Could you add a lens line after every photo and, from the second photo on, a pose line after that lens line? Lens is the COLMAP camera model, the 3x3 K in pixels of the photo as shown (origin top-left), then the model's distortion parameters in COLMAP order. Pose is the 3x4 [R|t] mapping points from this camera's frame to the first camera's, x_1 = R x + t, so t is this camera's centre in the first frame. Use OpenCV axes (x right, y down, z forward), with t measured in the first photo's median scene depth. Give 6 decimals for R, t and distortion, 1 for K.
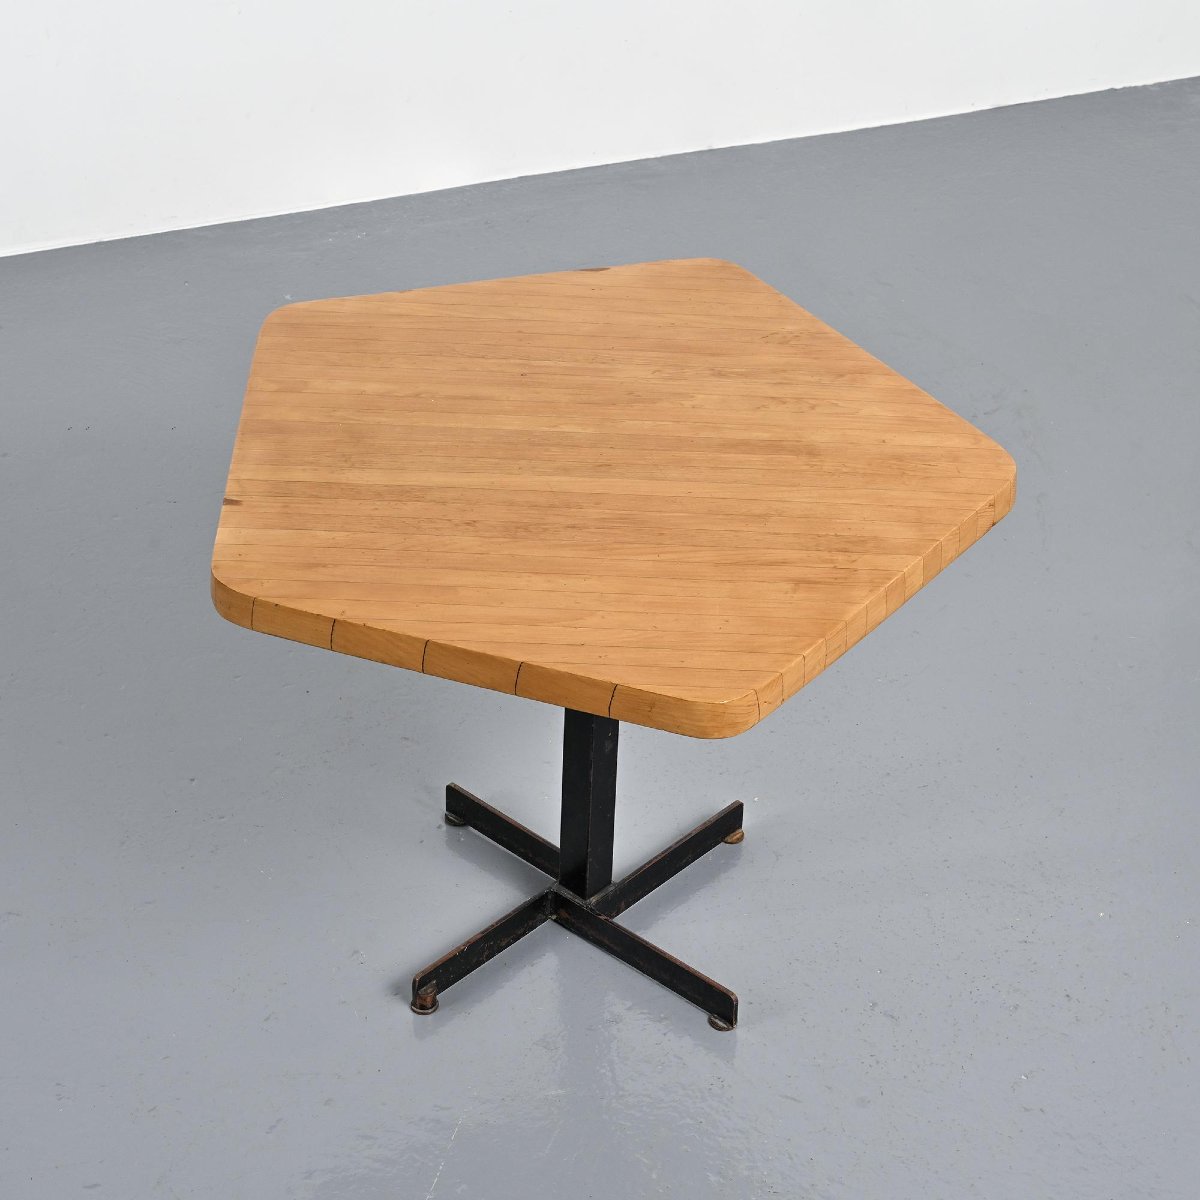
lens RADIAL K [[3040.5, 0, 596.9], [0, 3040.5, 598.1], [0, 0, 1]] dist [0.024583, 0.000000]
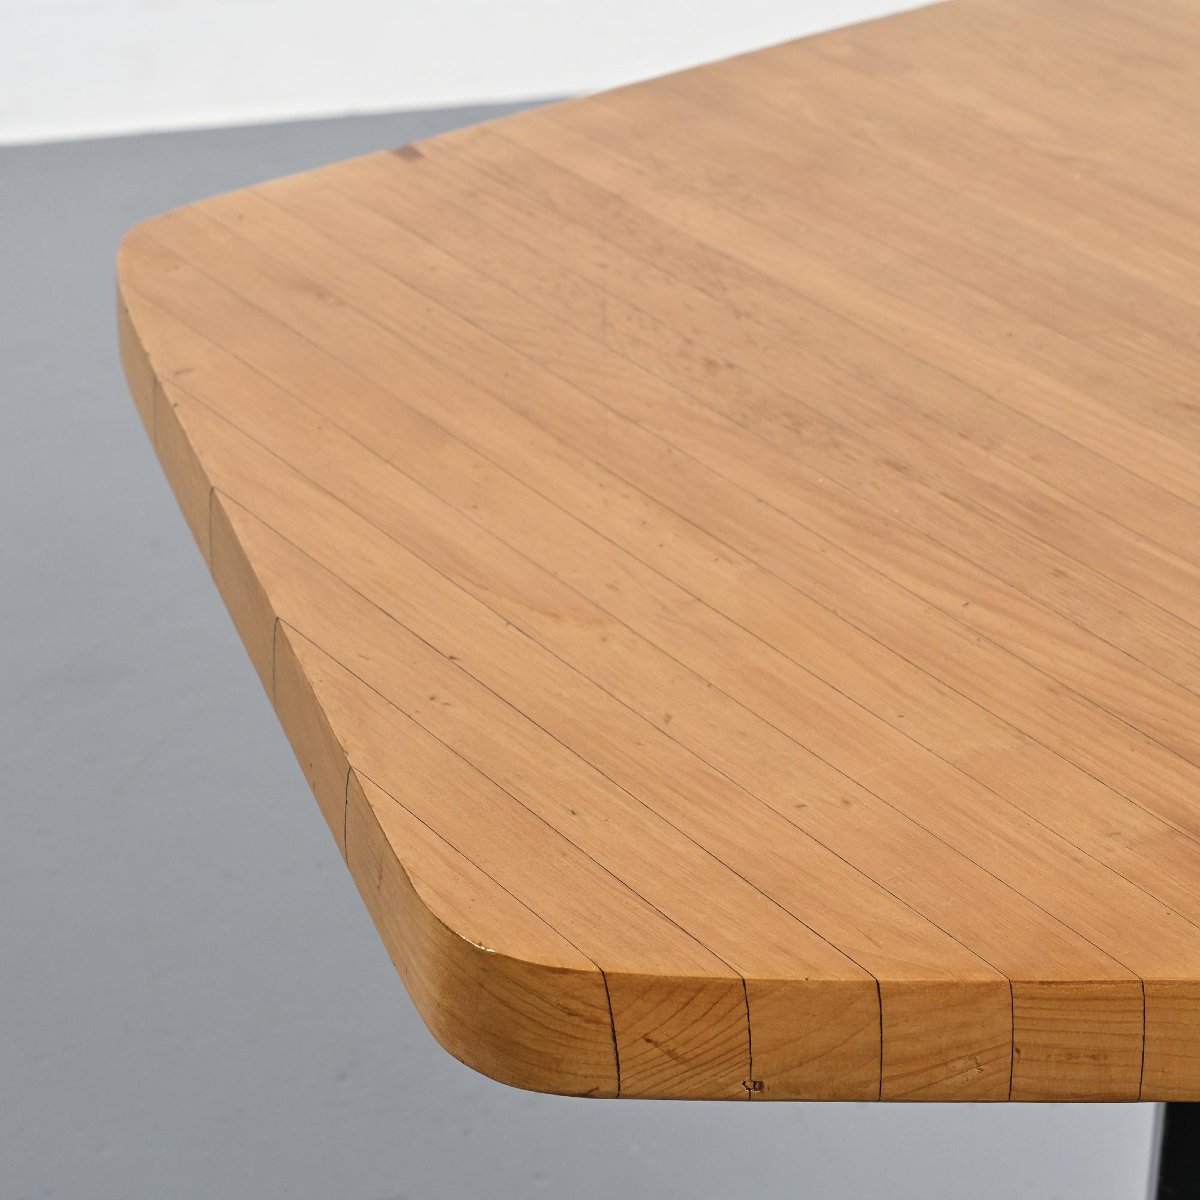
lens RADIAL K [[3460.2, 0, 602.3], [0, 3460.2, 593.9], [0, 0, 1]] dist [0.000019, 0.000000]
pose [[0.601740, 0.359370, -0.713276, 0.251084], [-0.446807, 0.891702, 0.072327, -0.023549], [0.662022, 0.275175, 0.697141, 0.695857]]
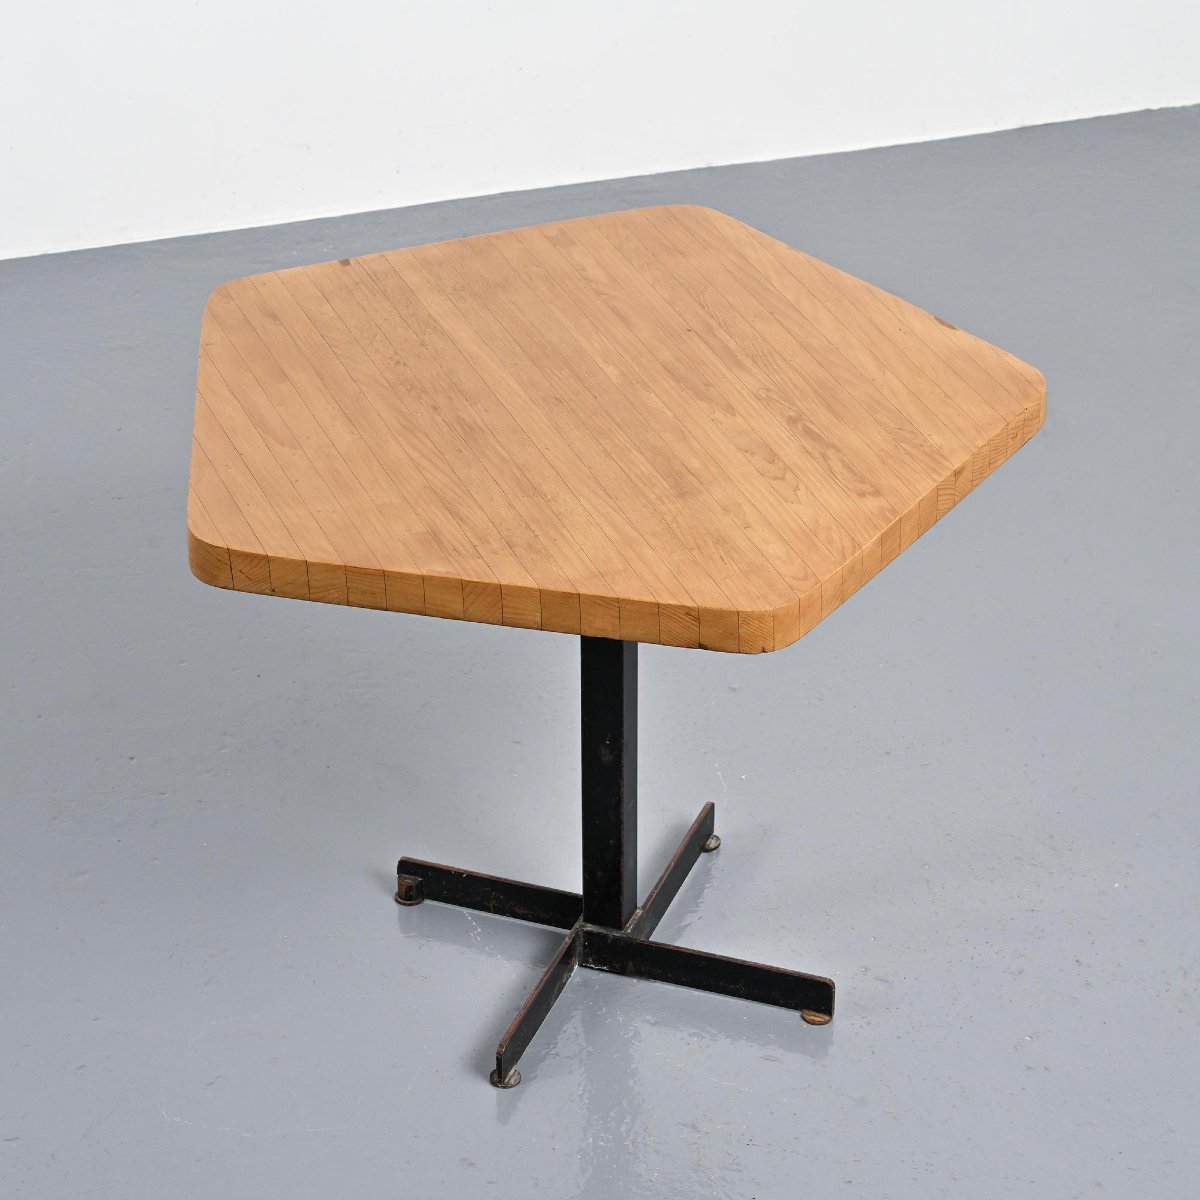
lens RADIAL K [[3460.2, 0, 604.7], [0, 3460.2, 603.8], [0, 0, 1]] dist [0.000019, 0.000000]
pose [[0.385751, 0.439109, -0.811406, 0.889104], [-0.522595, 0.828776, 0.200062, -0.210640], [0.760323, 0.346862, 0.549177, 0.464795]]
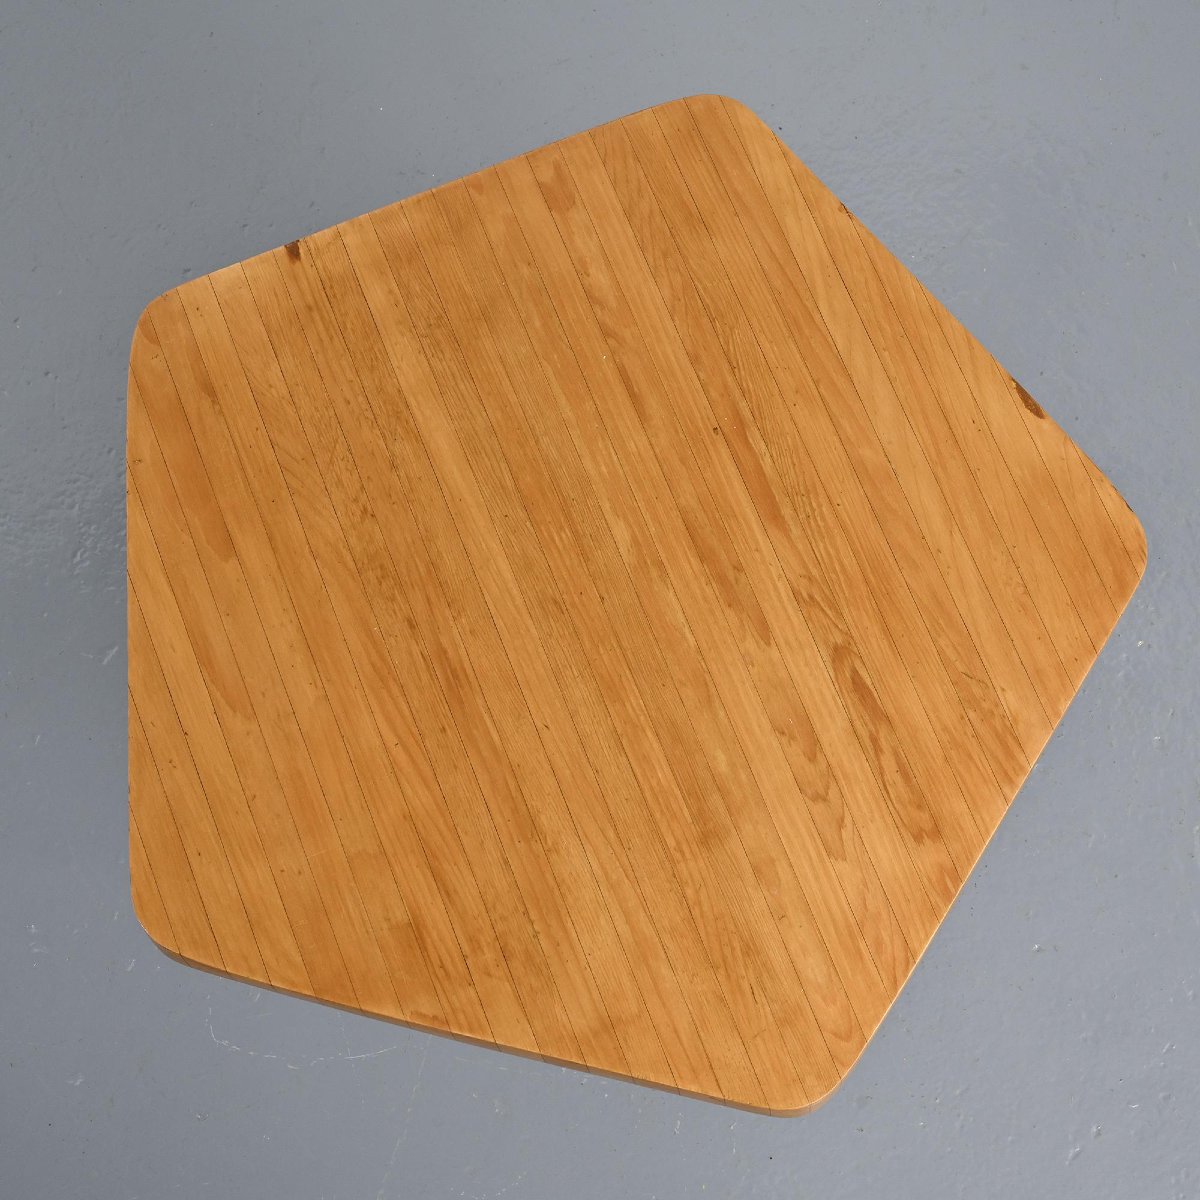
lens RADIAL K [[2298.4, 0, 592.2], [0, 2298.4, 605.5], [0, 0, 1]] dist [0.000781, 0.000000]
pose [[0.386299, 0.864581, -0.321360, 0.193194], [-0.495788, 0.488426, 0.718077, -0.467709], [0.777796, -0.118066, 0.617328, 0.656913]]
